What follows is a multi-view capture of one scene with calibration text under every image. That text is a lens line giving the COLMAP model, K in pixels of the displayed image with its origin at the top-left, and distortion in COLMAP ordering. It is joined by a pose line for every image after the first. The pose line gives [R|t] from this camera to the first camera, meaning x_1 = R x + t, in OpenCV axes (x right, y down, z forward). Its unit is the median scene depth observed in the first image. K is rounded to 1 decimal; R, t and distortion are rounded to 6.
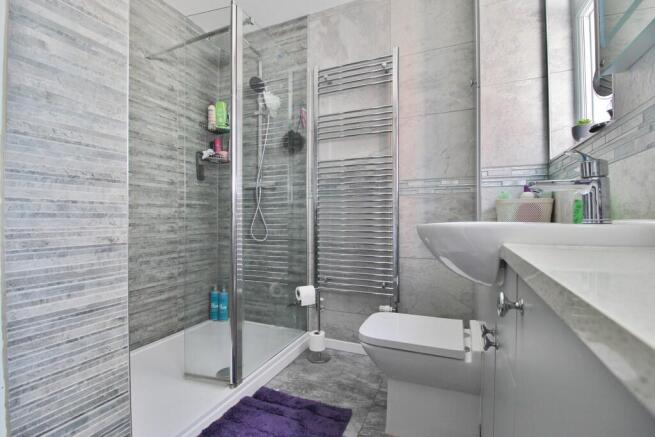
lens RADIAL K [[302.9, 0, 329.0], [0, 302.9, 217.8], [0, 0, 1]] dist [-0.007432, -0.006513]
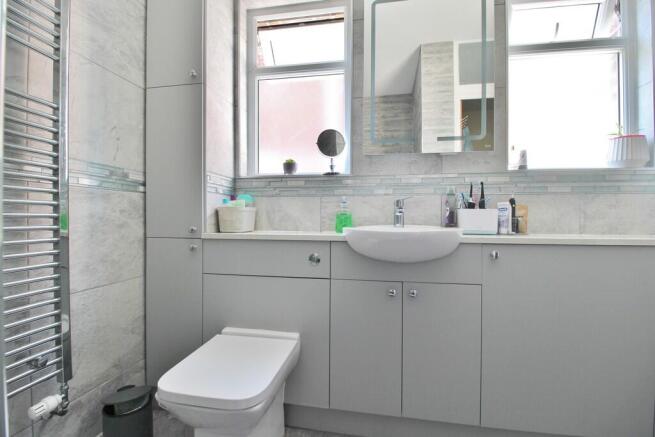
lens RADIAL K [[302.9, 0, 328.6], [0, 302.9, 218.2], [0, 0, 1]] dist [-0.007432, -0.006513]
pose [[-0.234204, -0.002573, 0.972184, -0.410714], [-0.005406, 0.999984, 0.001345, -0.015591], [-0.972172, -0.004941, -0.234214, 0.672757]]
